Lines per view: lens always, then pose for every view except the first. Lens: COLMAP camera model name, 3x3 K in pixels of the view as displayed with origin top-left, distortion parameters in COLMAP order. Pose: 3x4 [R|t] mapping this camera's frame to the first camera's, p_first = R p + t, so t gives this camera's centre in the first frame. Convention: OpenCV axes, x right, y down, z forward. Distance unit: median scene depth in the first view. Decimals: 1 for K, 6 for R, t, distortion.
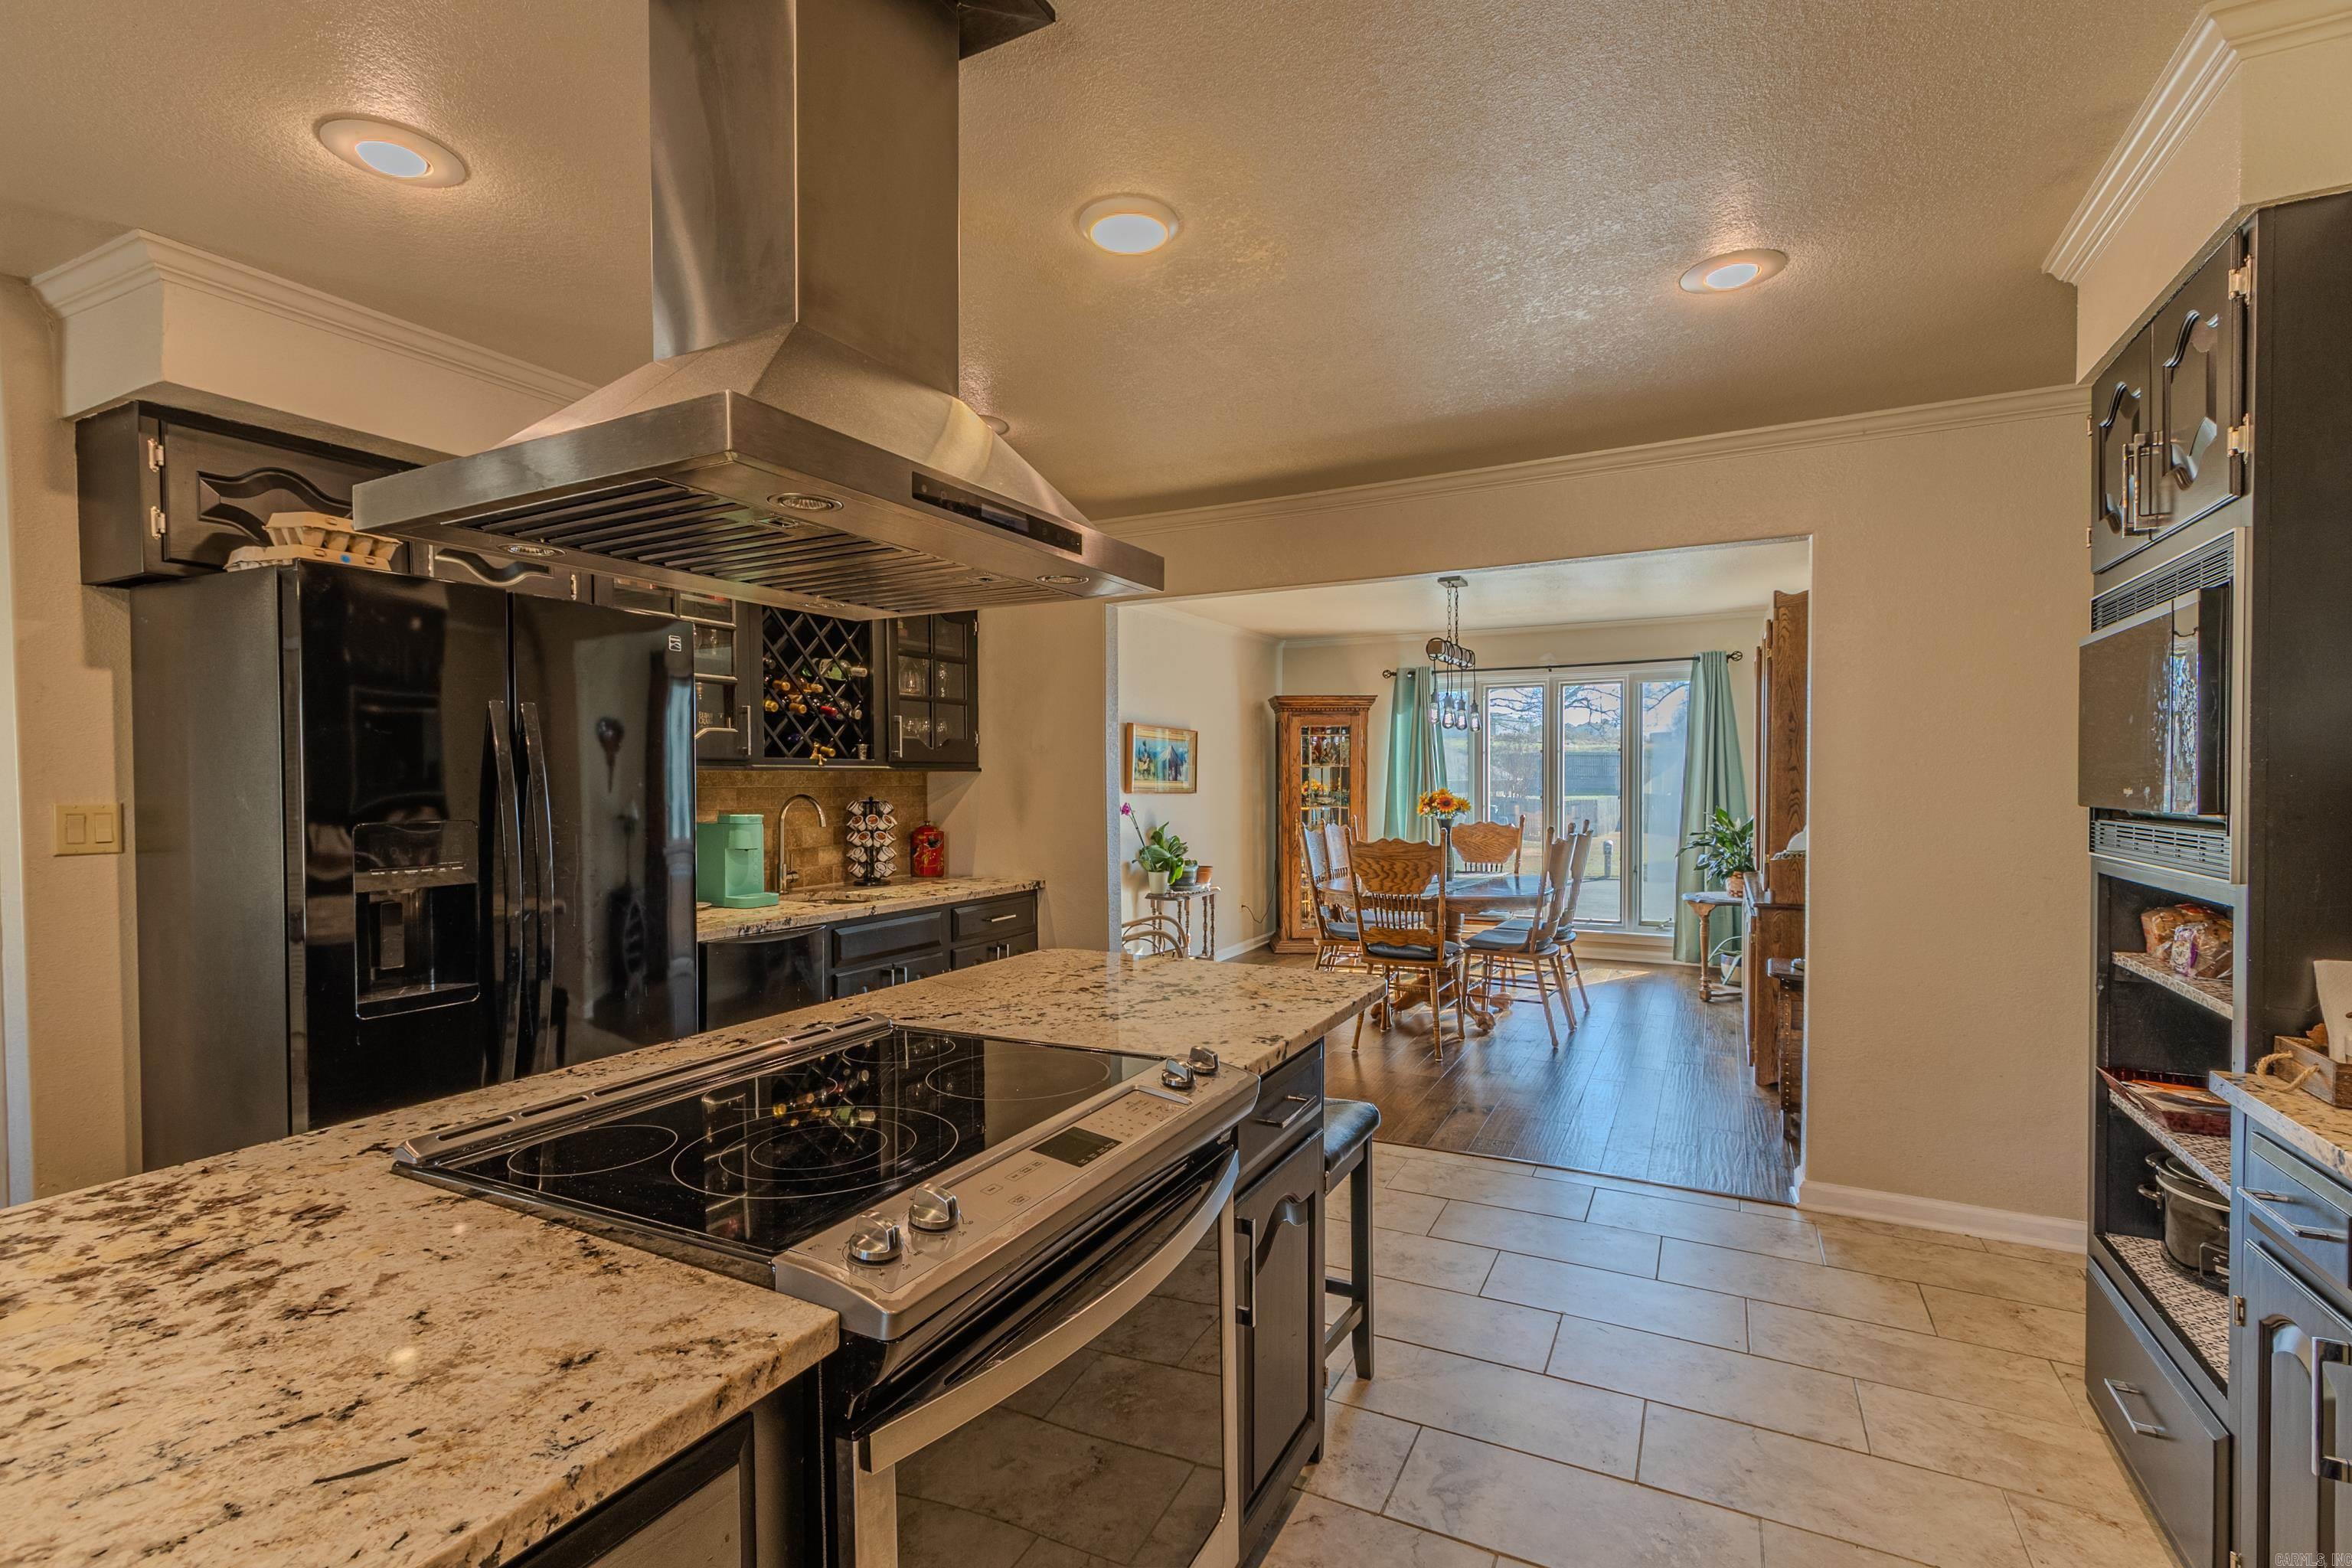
lens RADIAL K [[1064.2, 0, 1167.2], [0, 1064.2, 804.5], [0, 0, 1]] dist [0.000040, 0.000048]
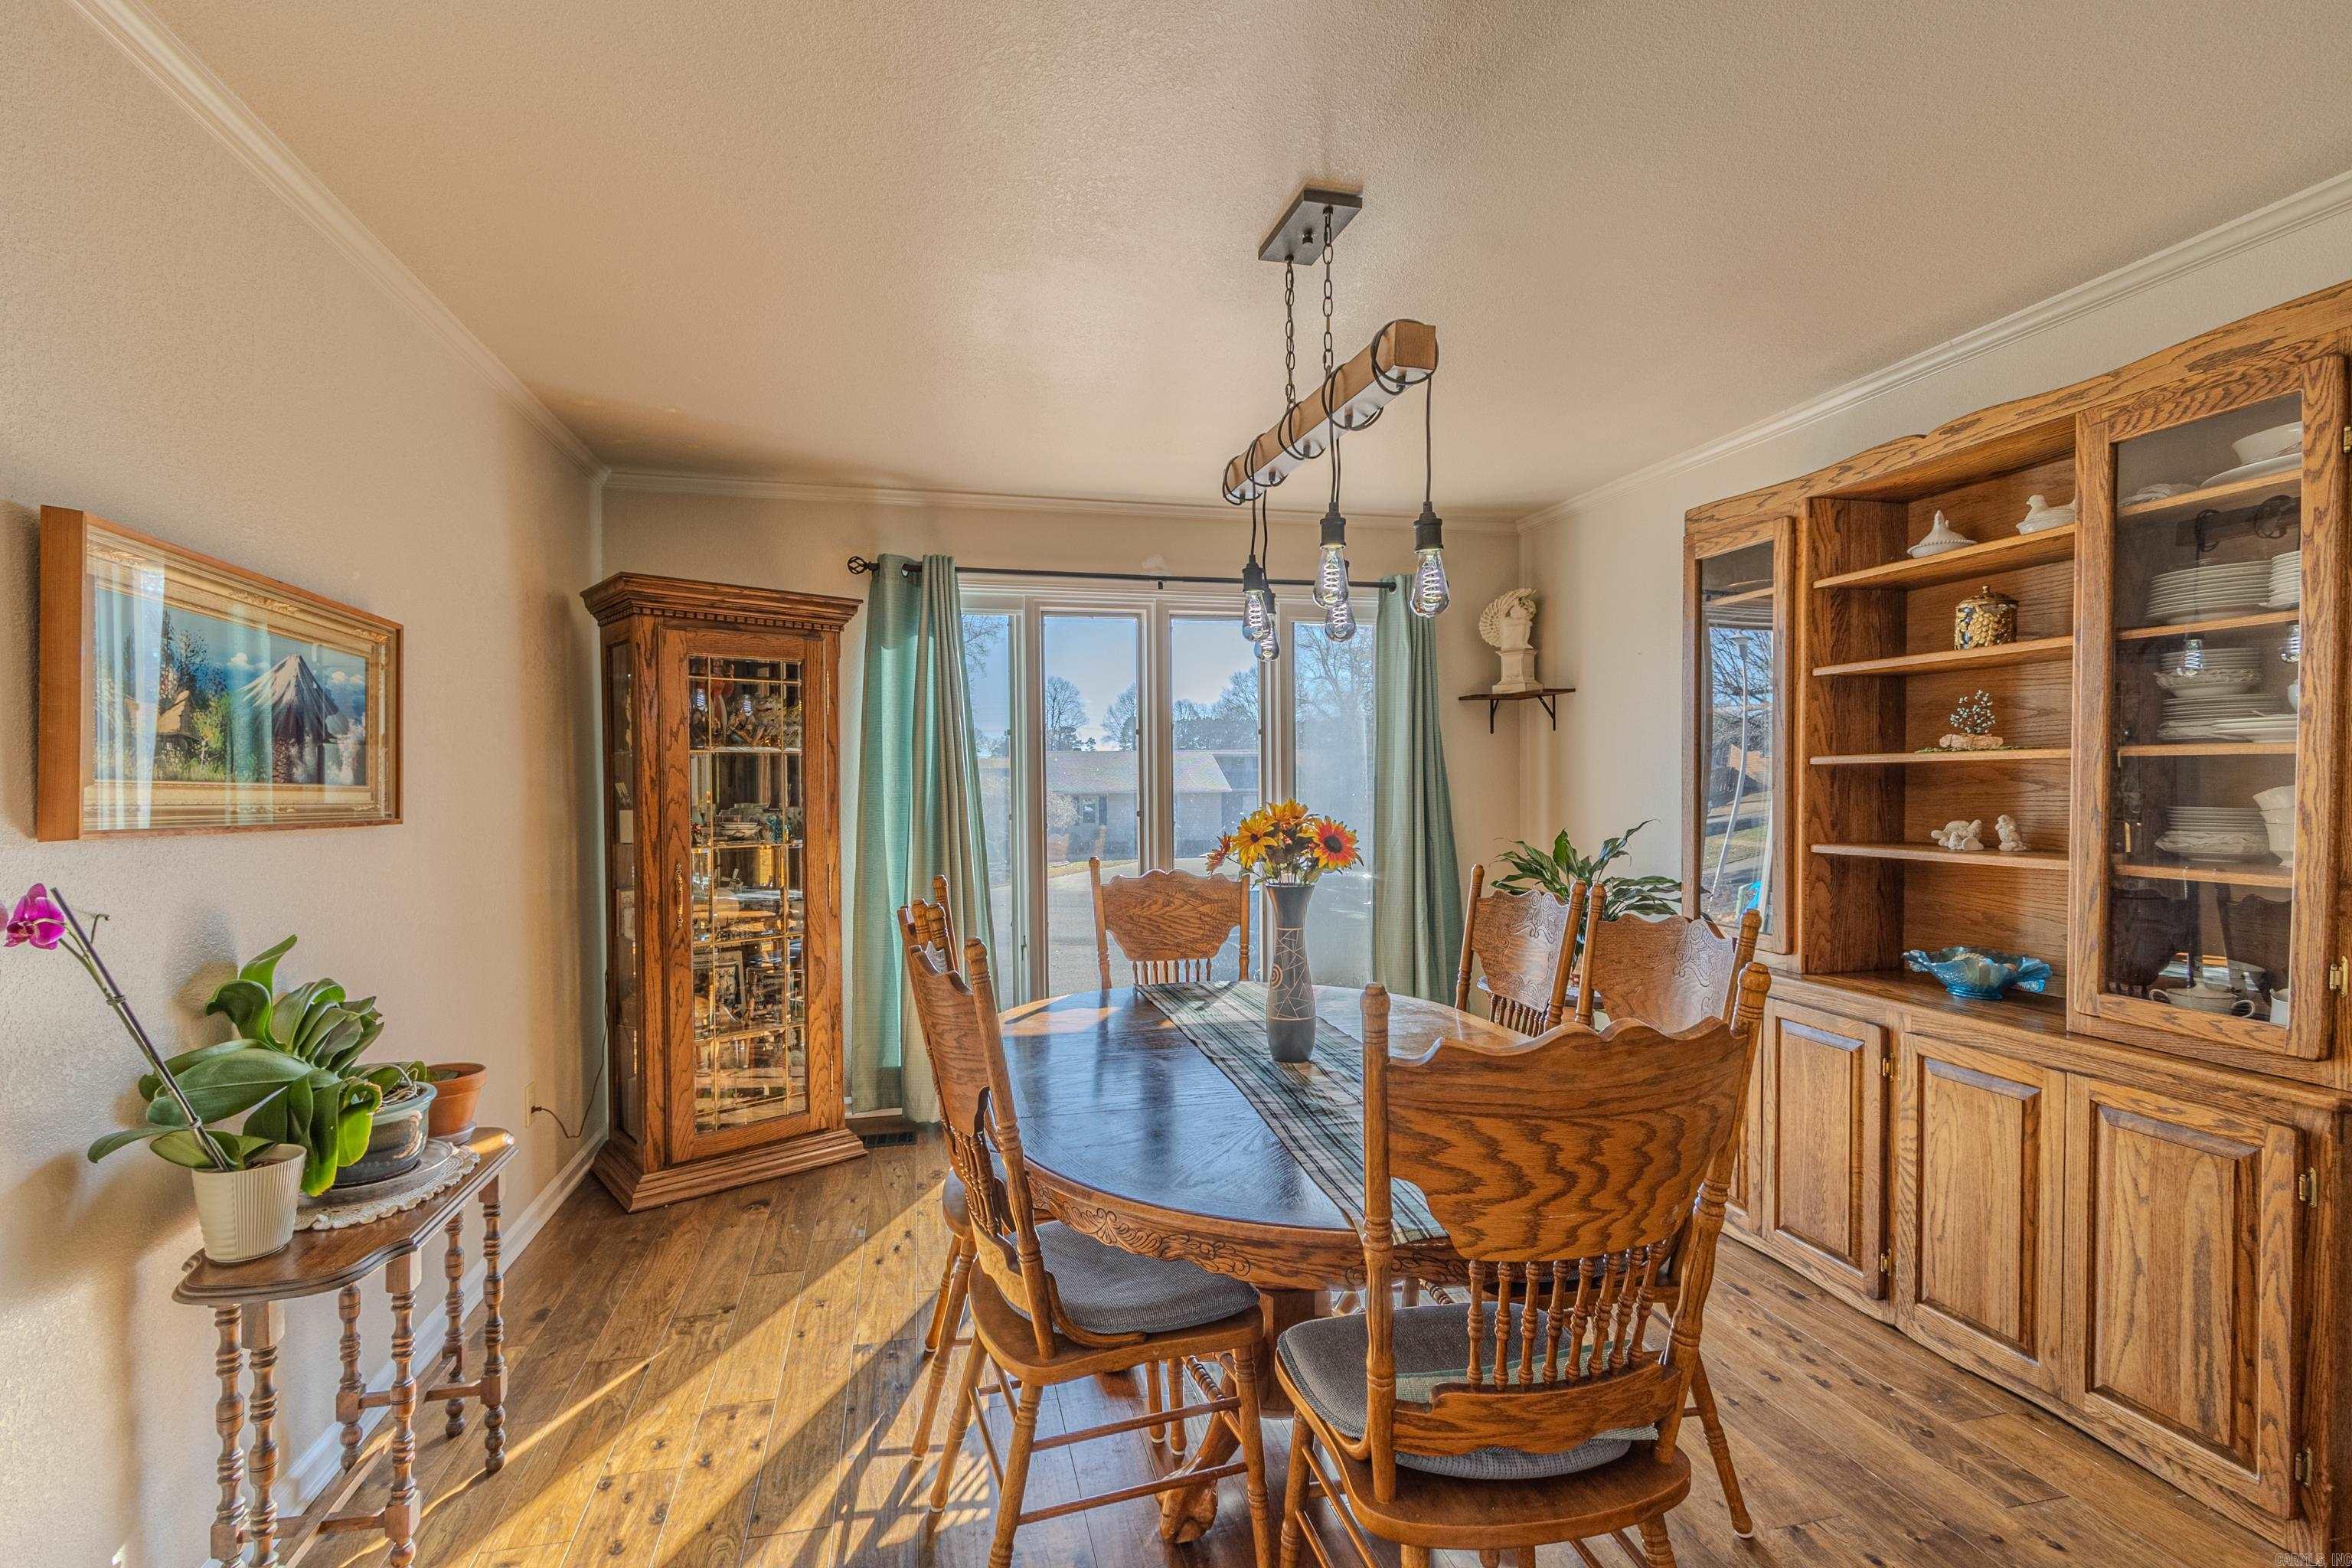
lens RADIAL K [[1064.2, 0, 1167.2], [0, 1064.2, 804.5], [0, 0, 1]] dist [0.000040, 0.000048]
pose [[0.756648, -0.012712, 0.653699, -0.006859], [0.017500, 0.999847, -0.000812, -0.012759], [-0.653588, 0.012054, 0.756754, 0.653503]]
